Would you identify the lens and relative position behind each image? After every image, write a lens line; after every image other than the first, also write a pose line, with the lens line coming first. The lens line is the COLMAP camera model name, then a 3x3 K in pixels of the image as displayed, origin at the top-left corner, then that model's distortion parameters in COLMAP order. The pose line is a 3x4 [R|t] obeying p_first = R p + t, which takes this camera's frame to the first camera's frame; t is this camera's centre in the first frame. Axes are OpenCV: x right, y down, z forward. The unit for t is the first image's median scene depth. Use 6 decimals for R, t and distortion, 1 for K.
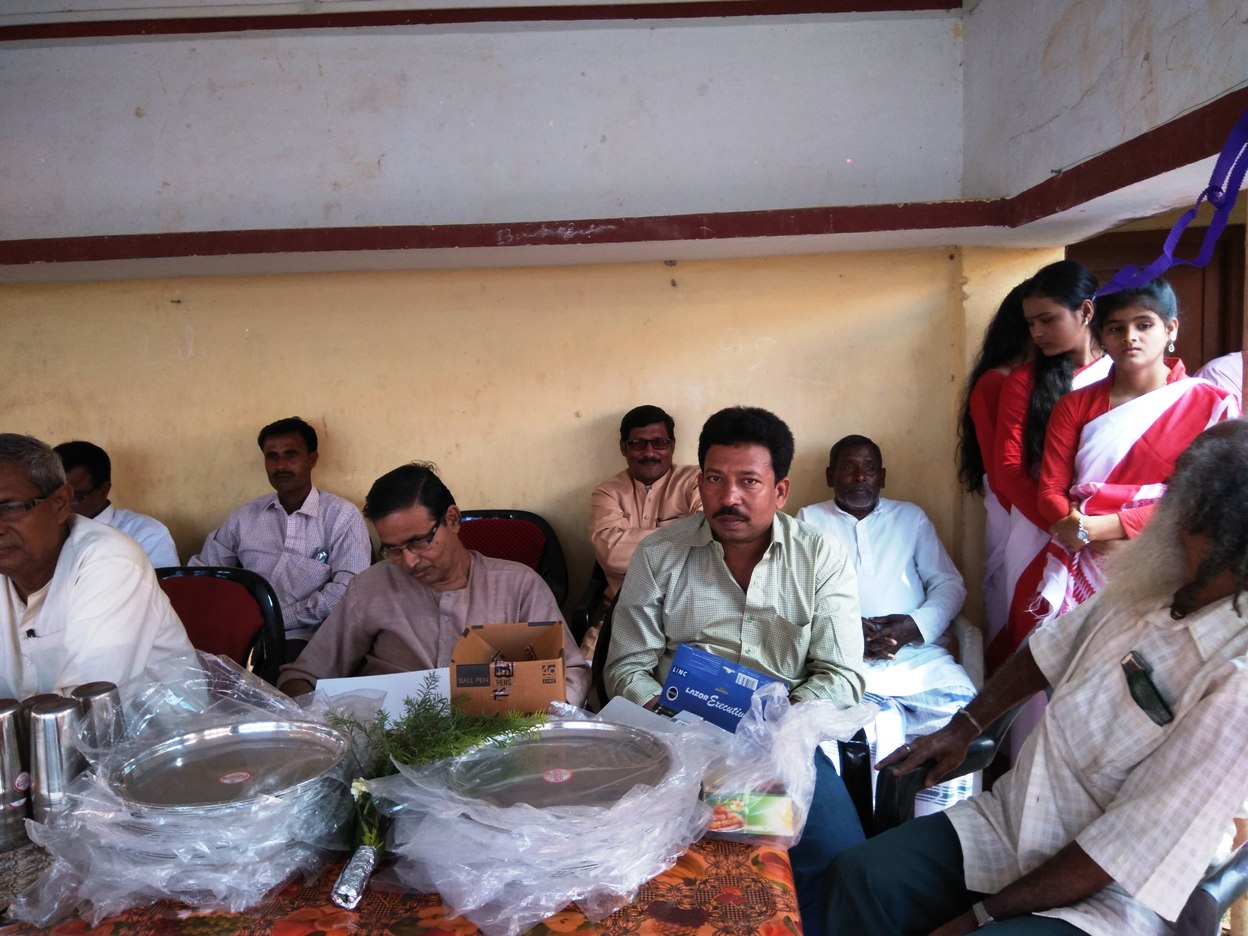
lens RADIAL K [[960.1, 0, 634.3], [0, 960.1, 474.4], [0, 0, 1]] dist [0.068940, -0.099137]
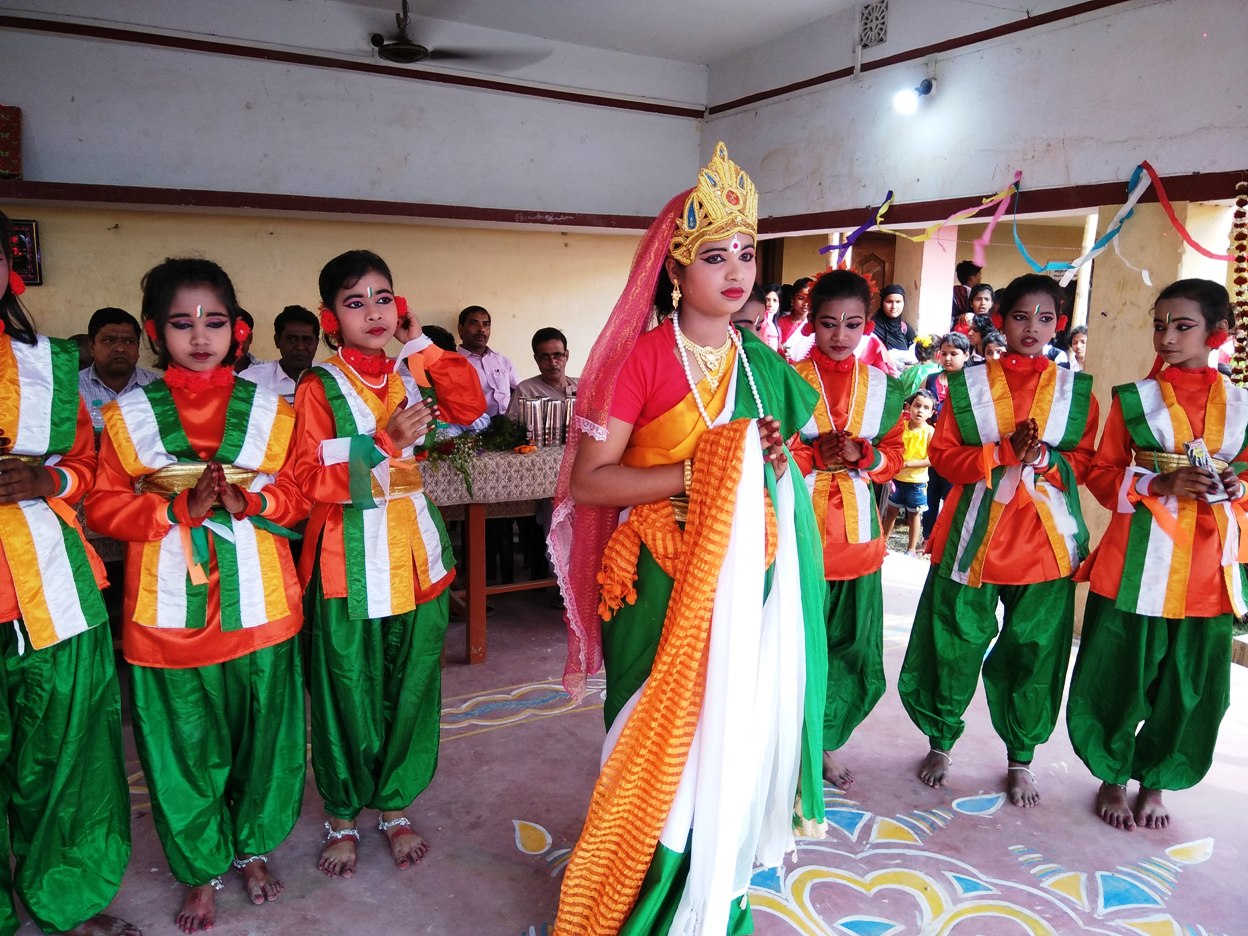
lens RADIAL K [[960.1, 0, 644.9], [0, 960.1, 479.4], [0, 0, 1]] dist [0.068940, -0.099137]
pose [[0.851213, -0.056446, 0.521776, -0.856595], [0.019229, 0.996886, 0.076474, 0.113524], [-0.524468, -0.055063, 0.849648, -0.692452]]
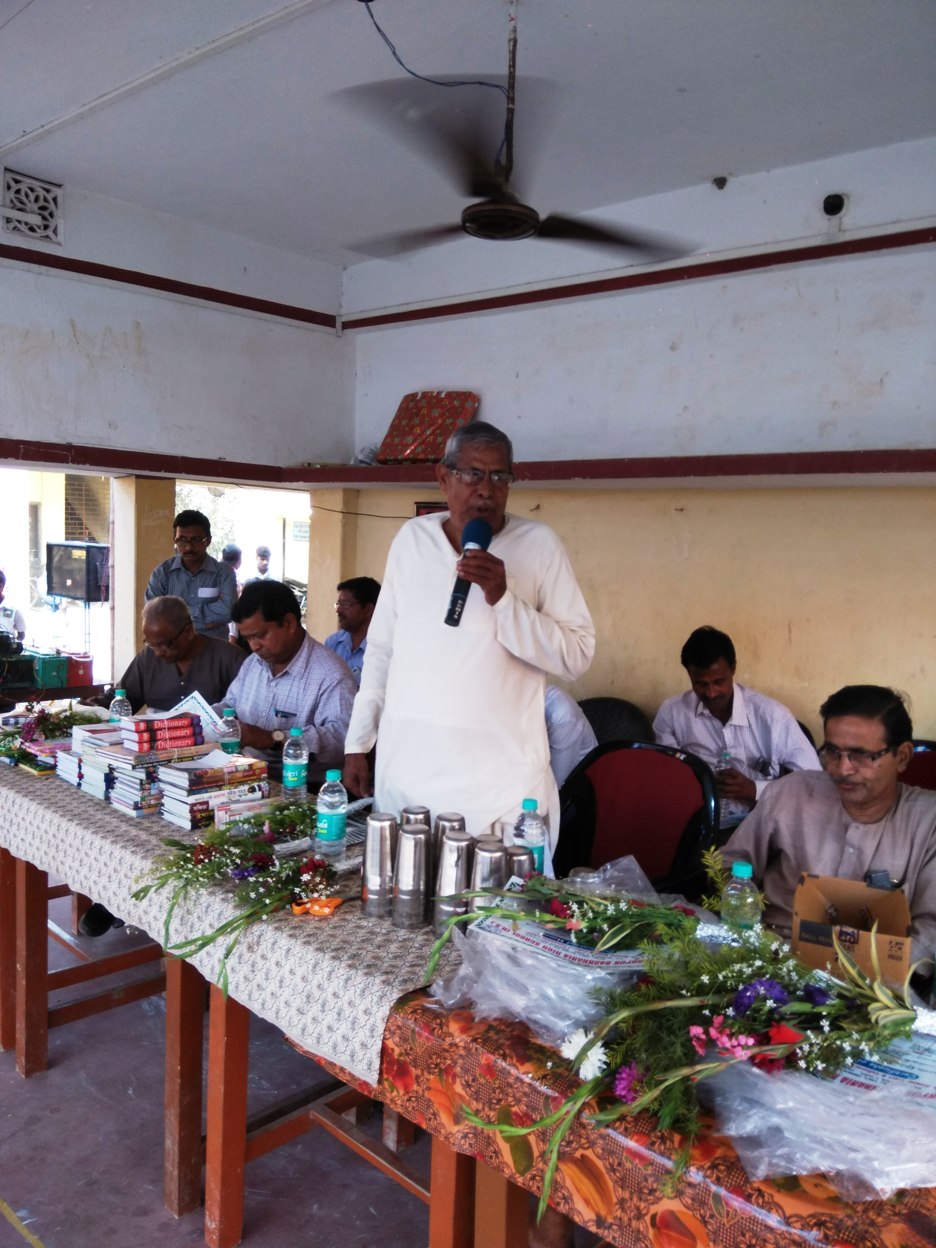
lens RADIAL K [[960.1, 0, 470.1], [0, 960.1, 634.9], [0, 0, 1]] dist [0.068940, -0.099137]
pose [[0.765191, 0.128624, -0.630824, 0.082828], [-0.134631, 0.990144, 0.038580, -0.045179], [0.629569, 0.055407, 0.774966, -0.033742]]
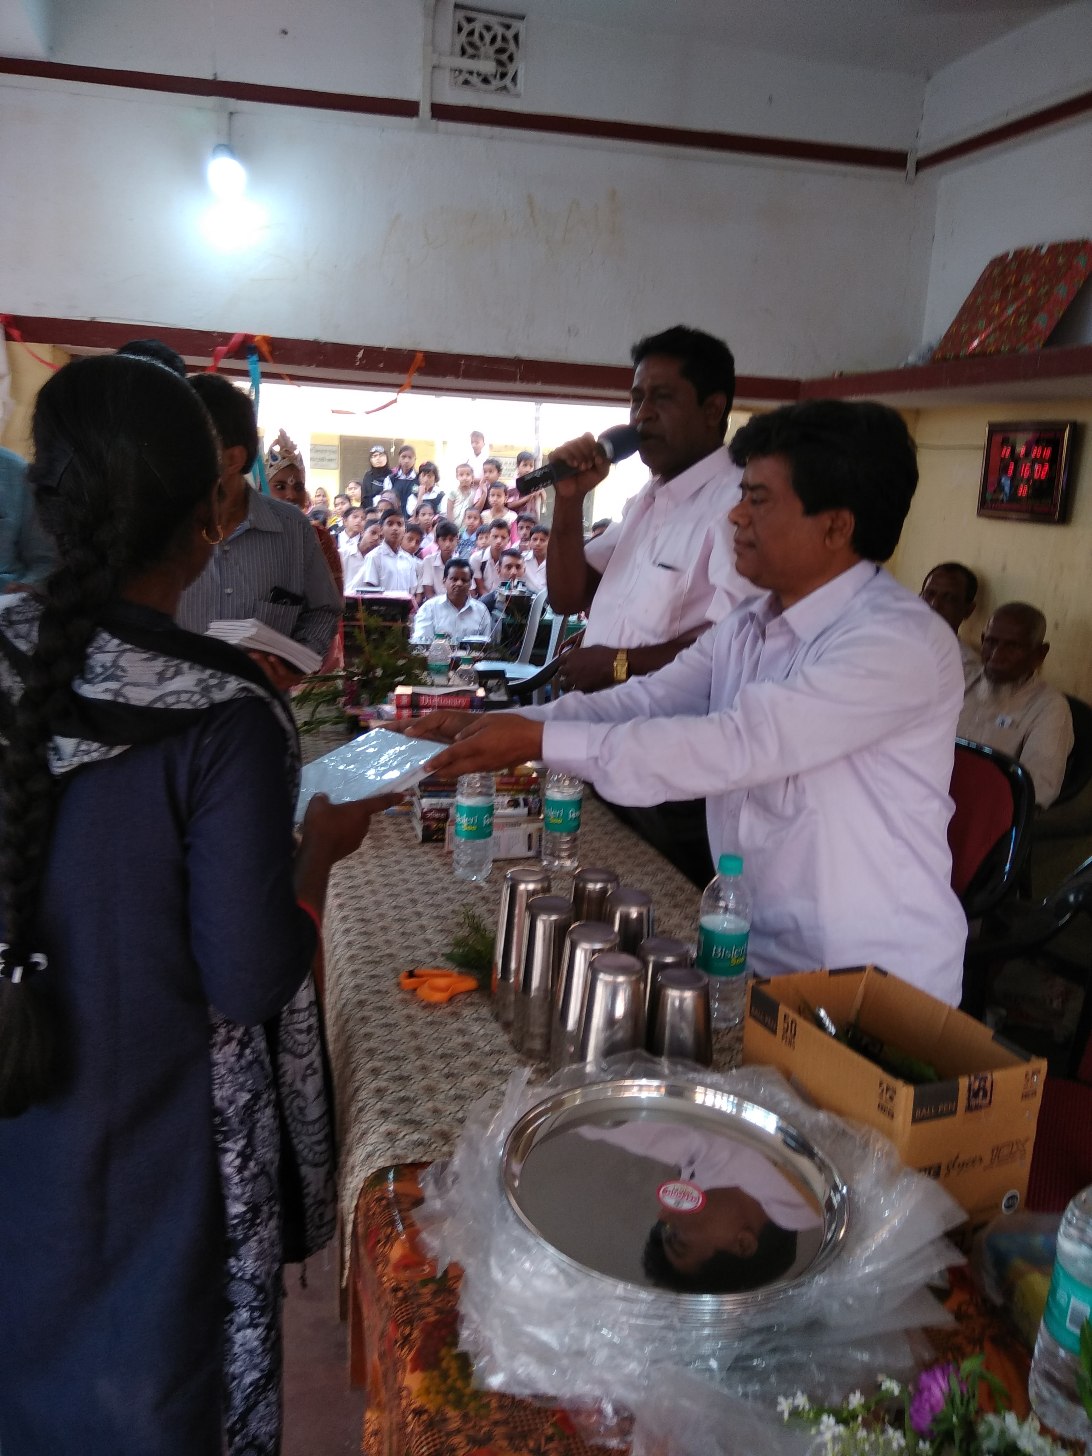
lens RADIAL K [[1120.1, 0, 539.5], [0, 1120.1, 737.2], [0, 0, 1]] dist [0.068940, -0.099137]
pose [[0.301844, 0.266652, -0.915307, 0.073815], [-0.161724, 0.960495, 0.226484, -0.057741], [0.939540, 0.079664, 0.333043, 0.258110]]
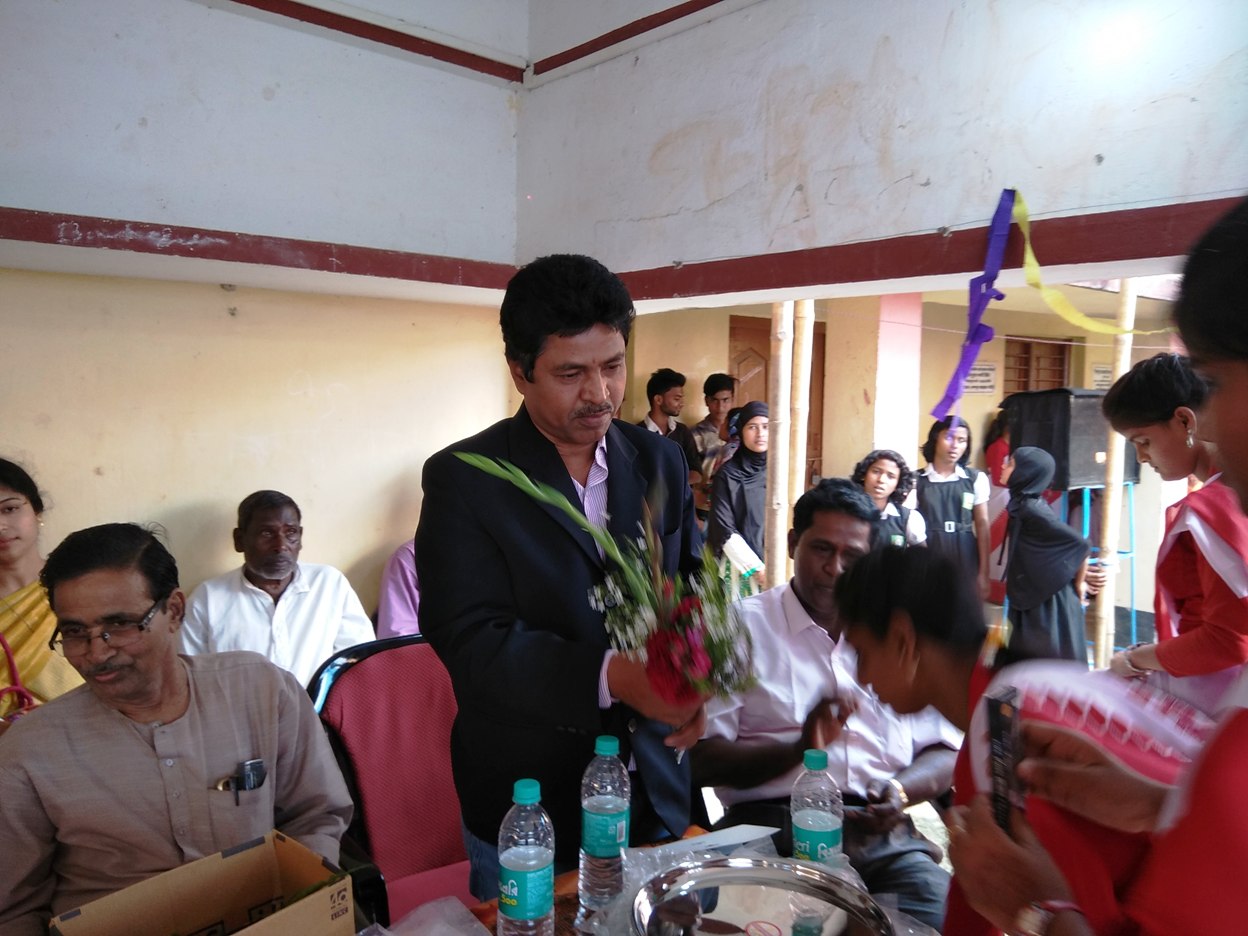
lens RADIAL K [[960.1, 0, 626.1], [0, 960.1, 479.1], [0, 0, 1]] dist [0.068940, -0.099137]
pose [[0.729183, -0.015958, 0.684132, -0.303349], [0.034991, 0.999290, -0.013986, -0.032527], [-0.683423, 0.034137, 0.729224, 0.170016]]
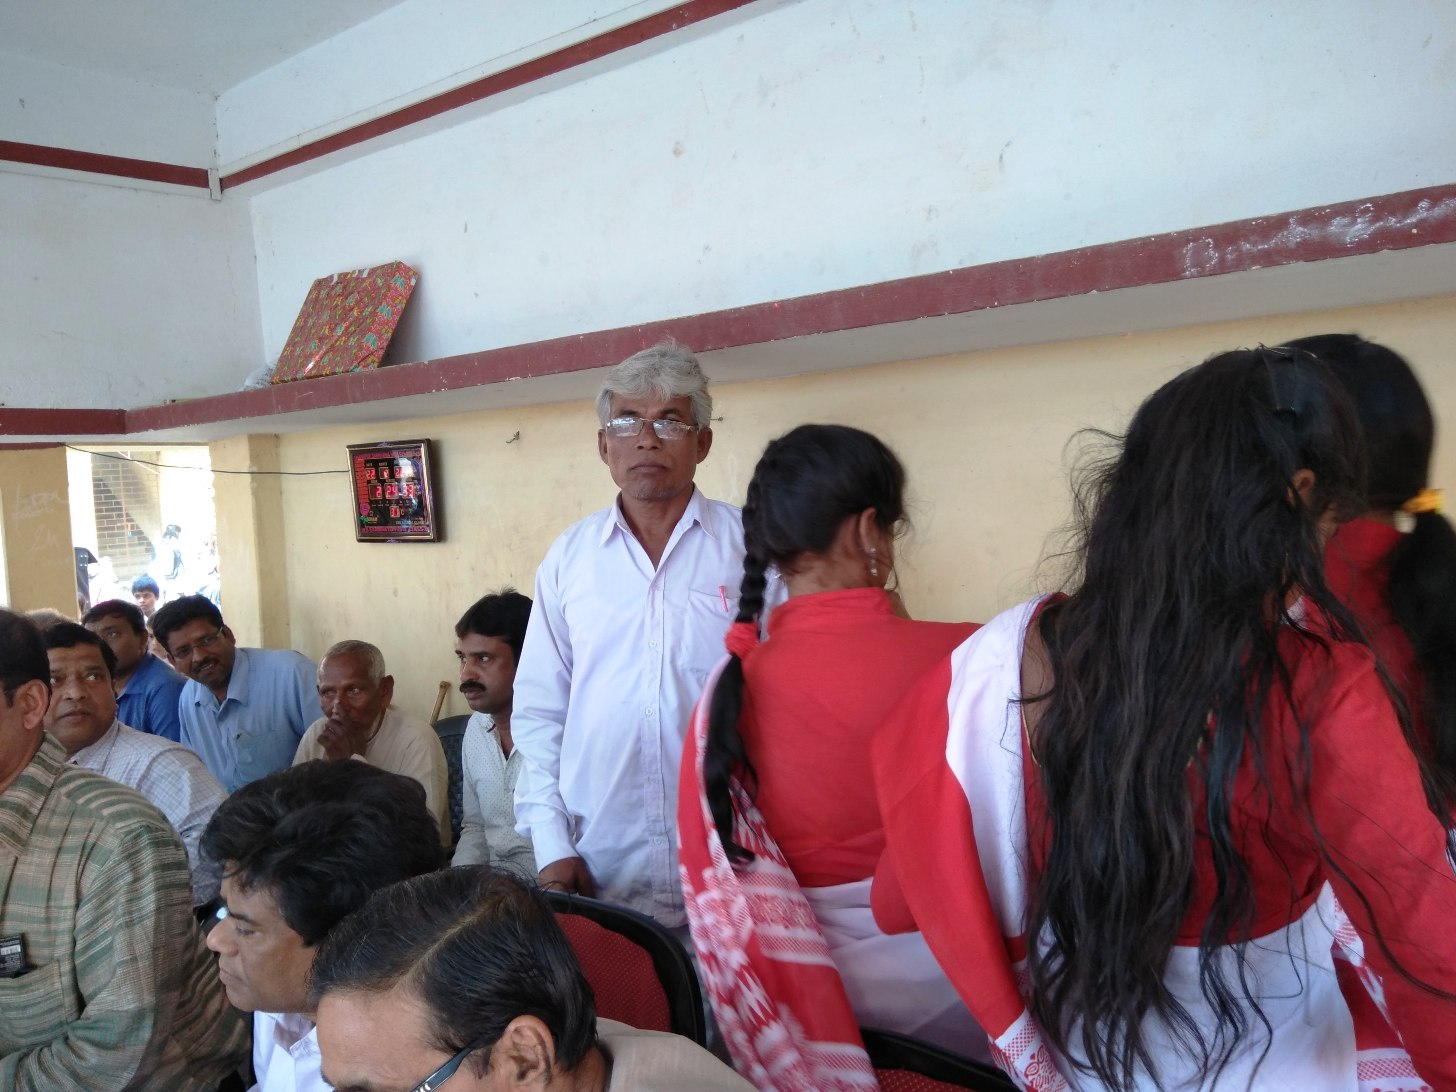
lens RADIAL K [[1120.1, 0, 730.4], [0, 1120.1, 552.6], [0, 0, 1]] dist [0.068940, -0.099137]
pose [[0.803891, 0.030558, -0.593992, 0.008962], [-0.041291, 0.999137, -0.004481, -0.086960], [0.593342, 0.028128, 0.804459, 0.403328]]
